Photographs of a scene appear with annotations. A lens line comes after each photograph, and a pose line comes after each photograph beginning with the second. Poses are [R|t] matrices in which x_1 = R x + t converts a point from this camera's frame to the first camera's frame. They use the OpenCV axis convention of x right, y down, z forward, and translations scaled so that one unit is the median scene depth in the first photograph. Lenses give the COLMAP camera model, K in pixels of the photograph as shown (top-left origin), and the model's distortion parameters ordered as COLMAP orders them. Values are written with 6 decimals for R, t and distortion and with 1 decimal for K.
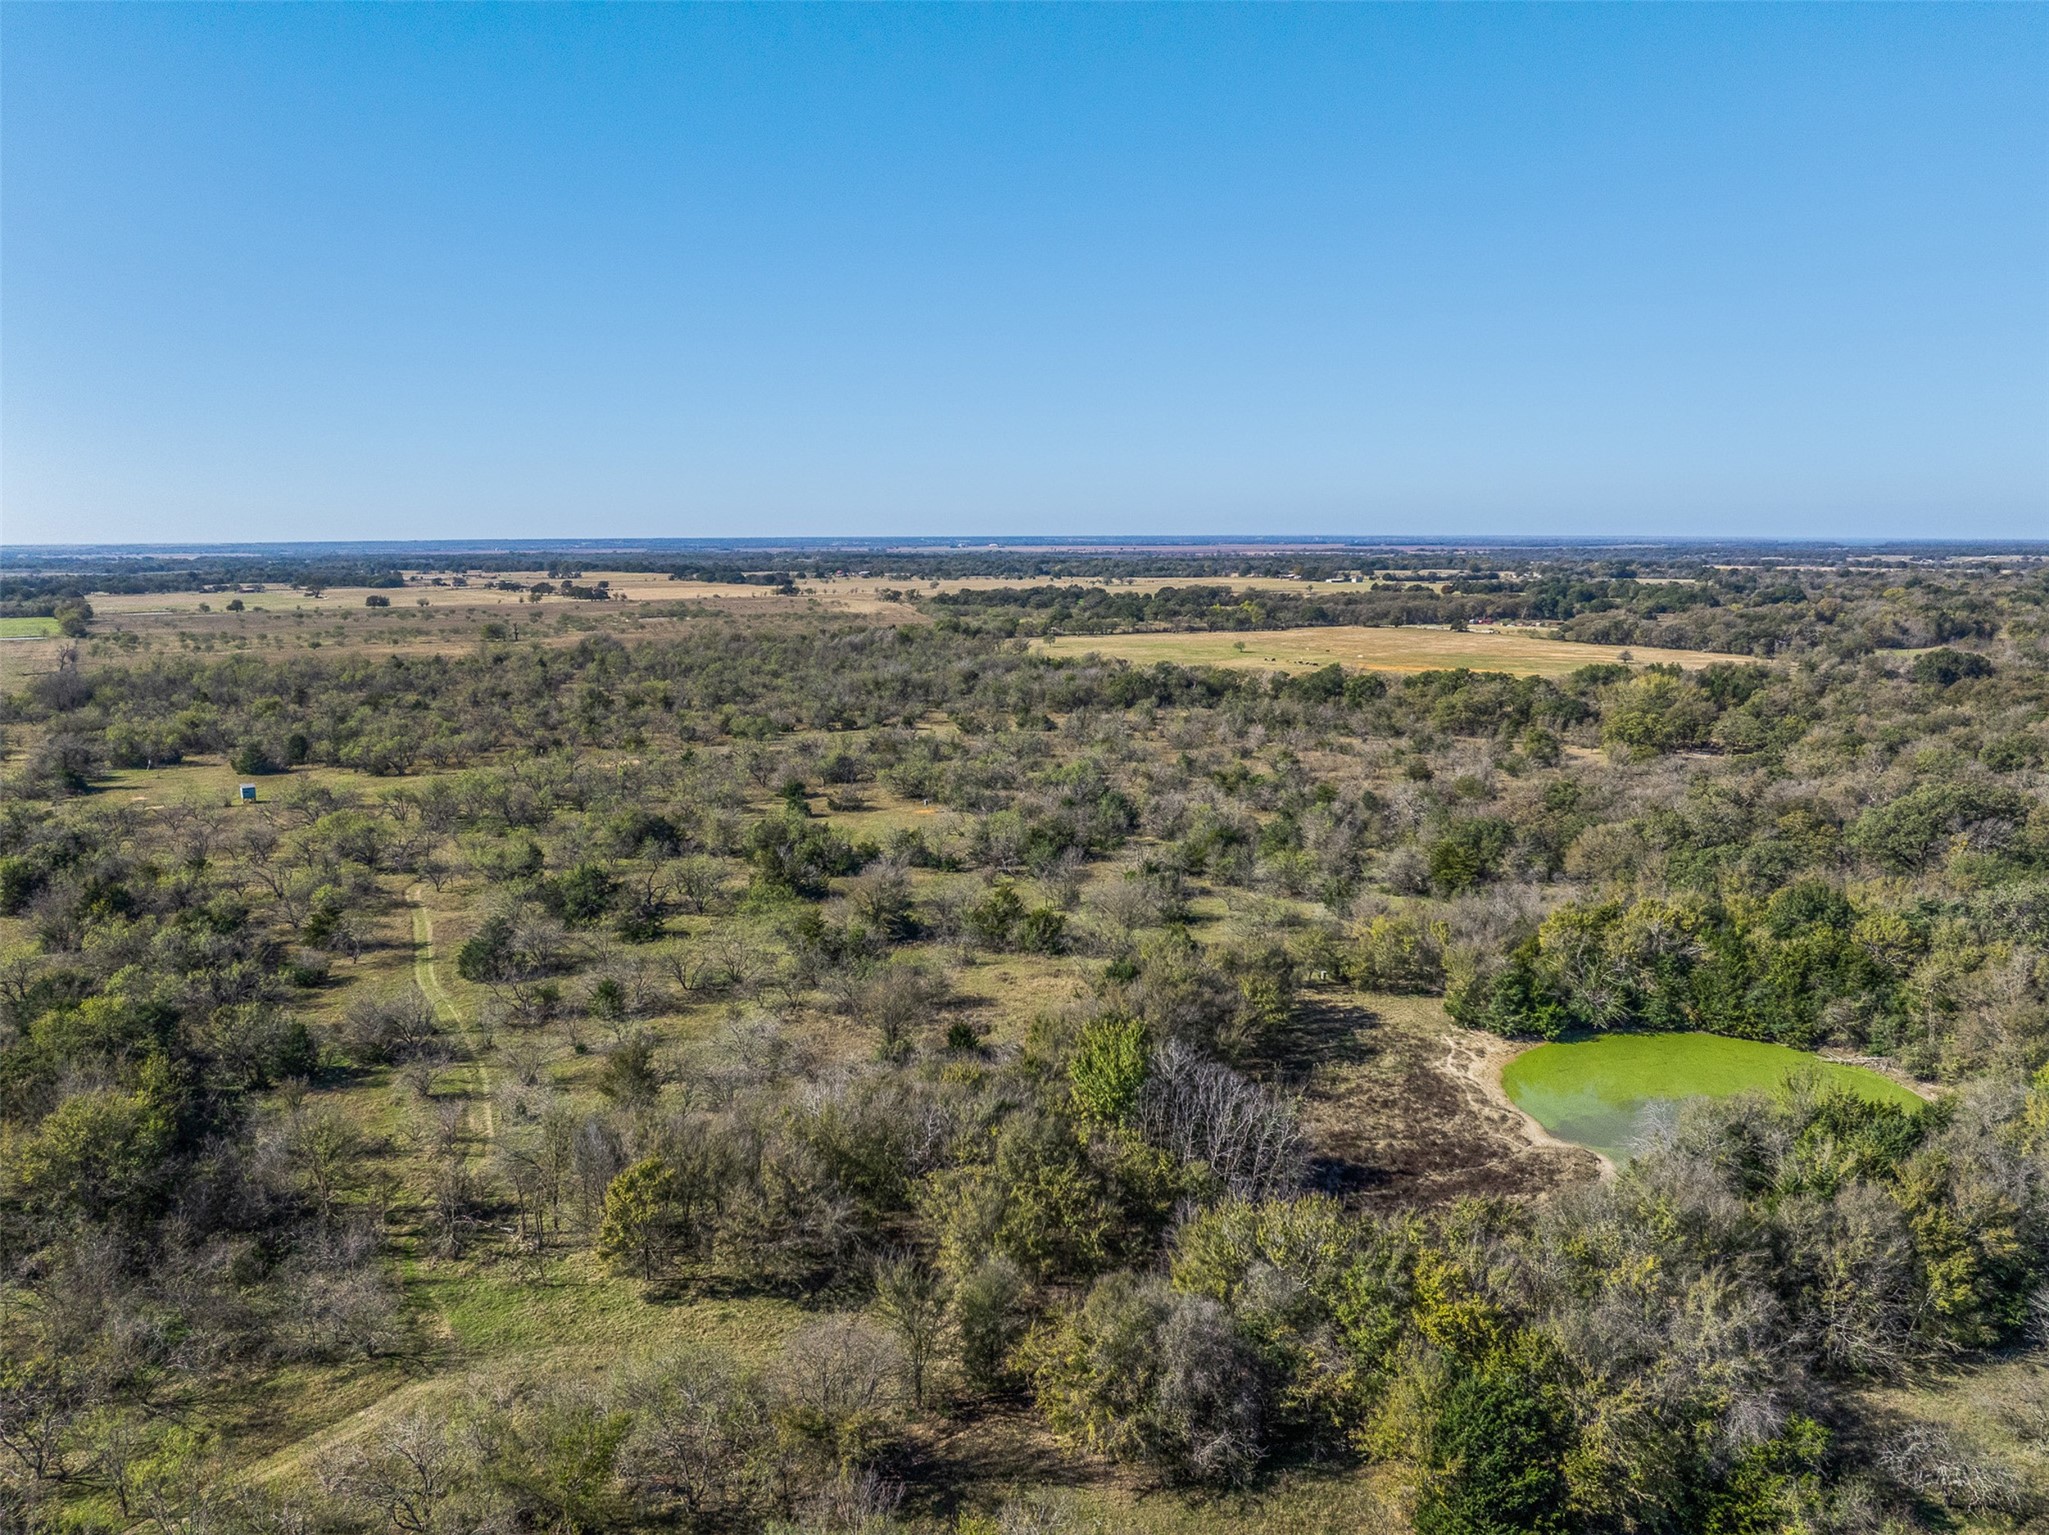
lens RADIAL K [[1441.2, 0, 1026.8], [0, 1441.2, 751.4], [0, 0, 1]] dist [-0.045331, 0.007917]
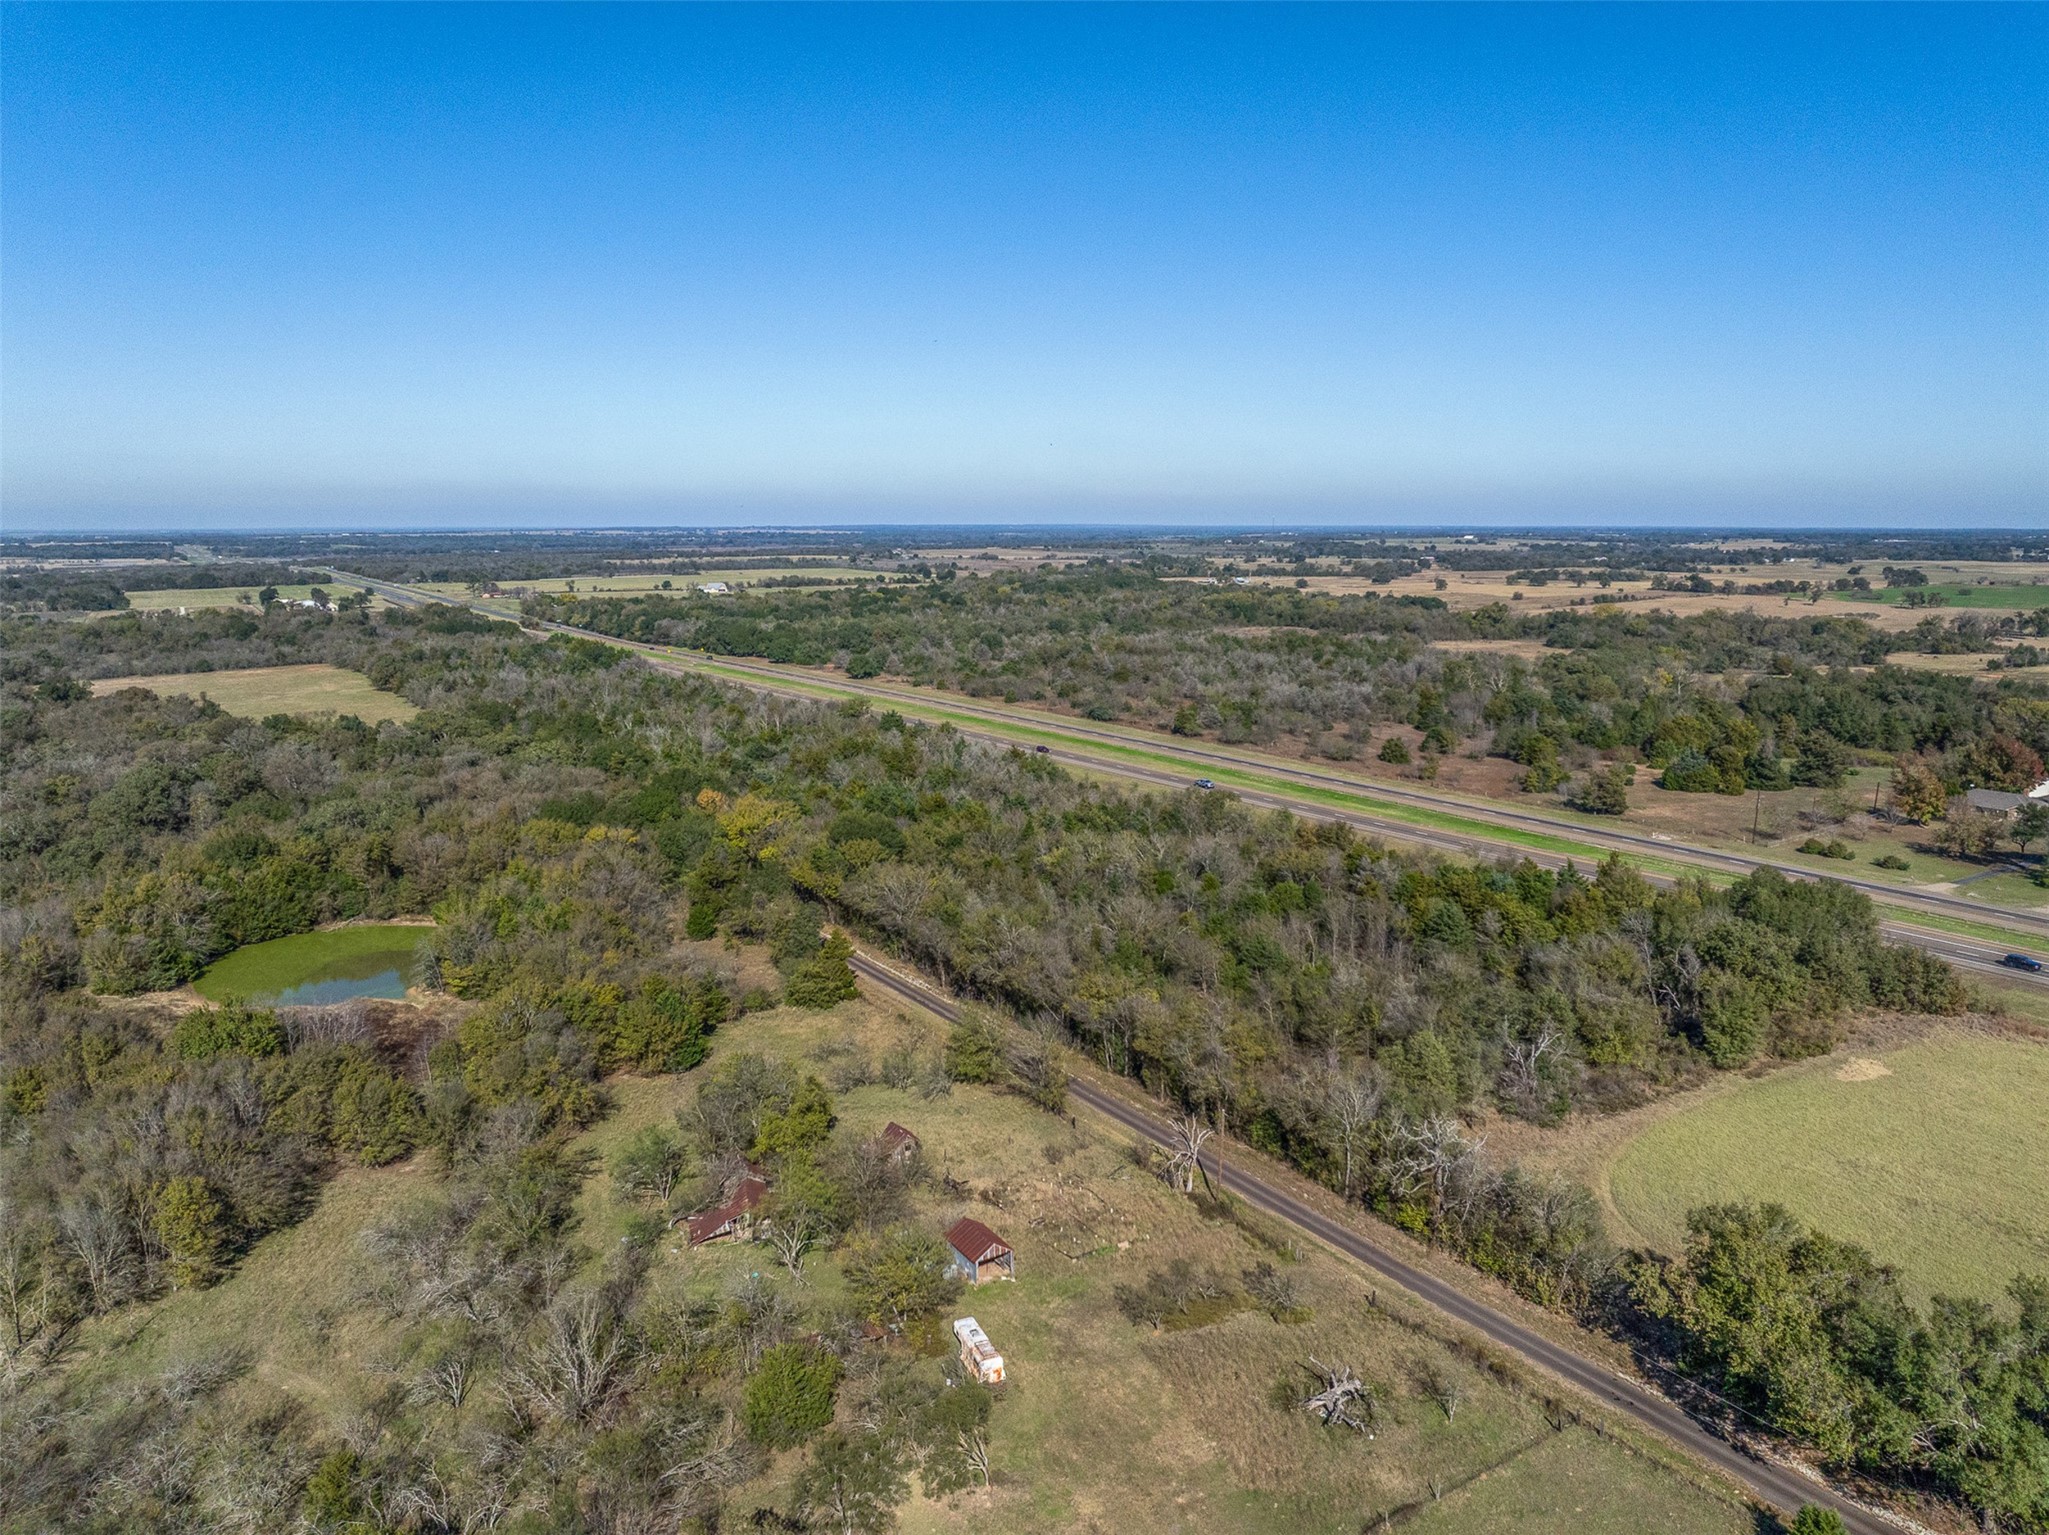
lens RADIAL K [[1441.2, 0, 1028.7], [0, 1441.2, 765.9], [0, 0, 1]] dist [-0.045331, 0.007917]
pose [[0.026075, -0.162603, 0.986347, -0.349646], [0.147207, 0.976551, 0.157096, -0.034092], [-0.988762, 0.141101, 0.049400, 0.053943]]
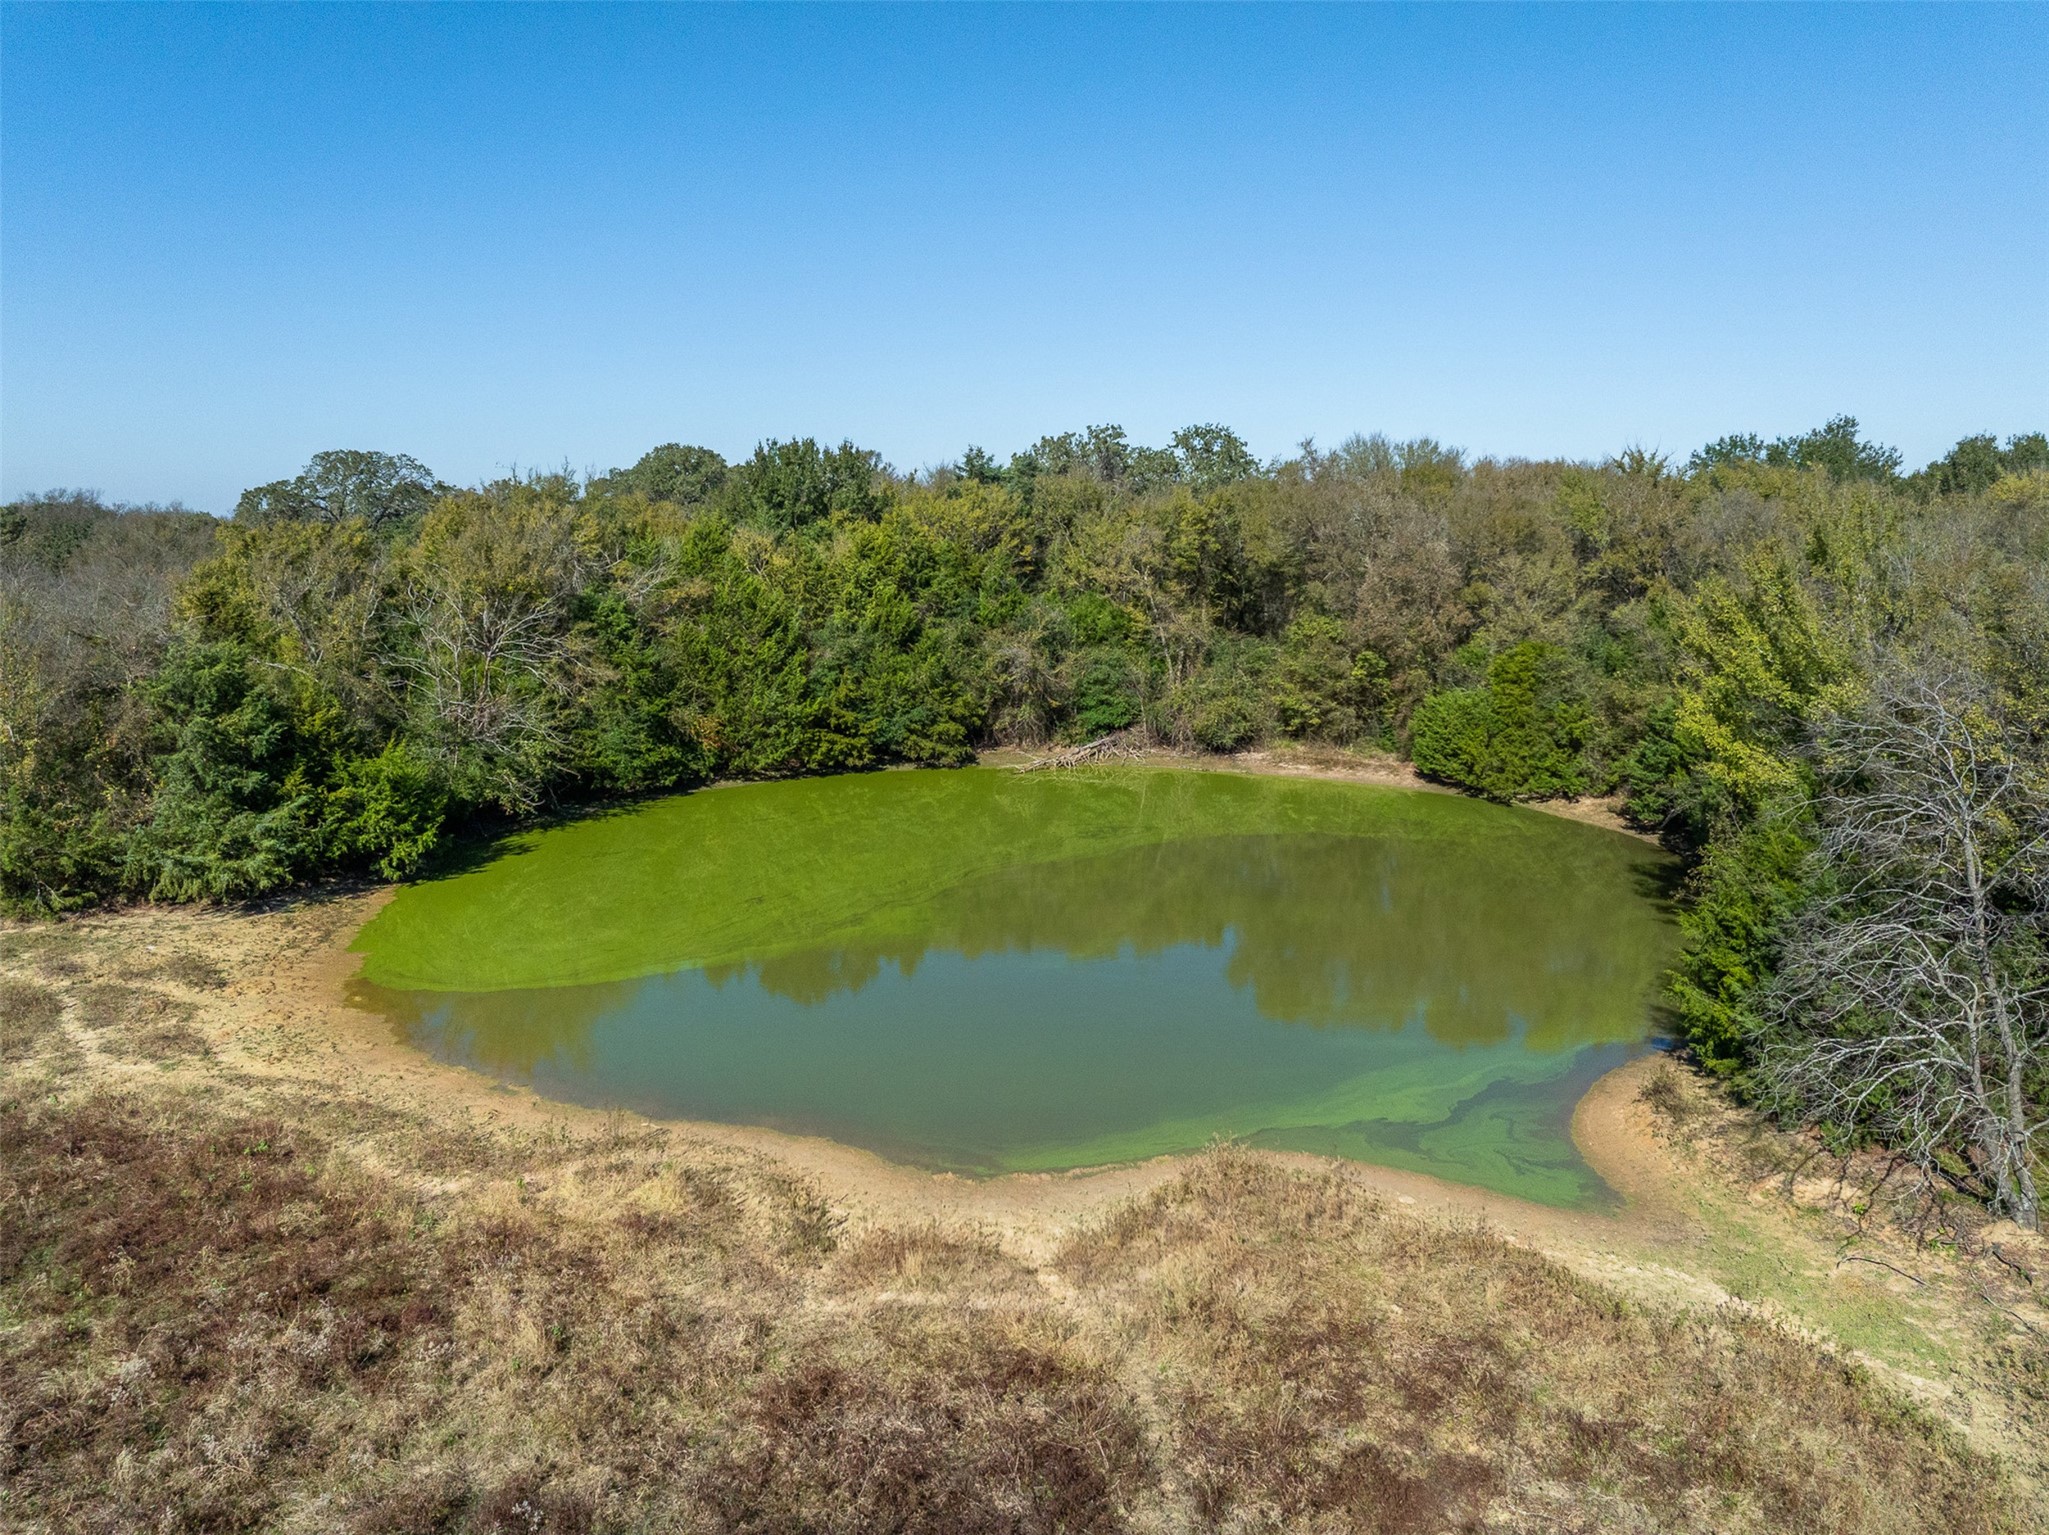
lens RADIAL K [[1441.2, 0, 1023.2], [0, 1441.2, 767.7], [0, 0, 1]] dist [-0.045331, 0.007917]
pose [[0.468077, -0.142032, 0.872199, 0.073900], [0.127308, 0.987541, 0.092493, 0.067658], [-0.874469, 0.067744, 0.480327, 0.302562]]
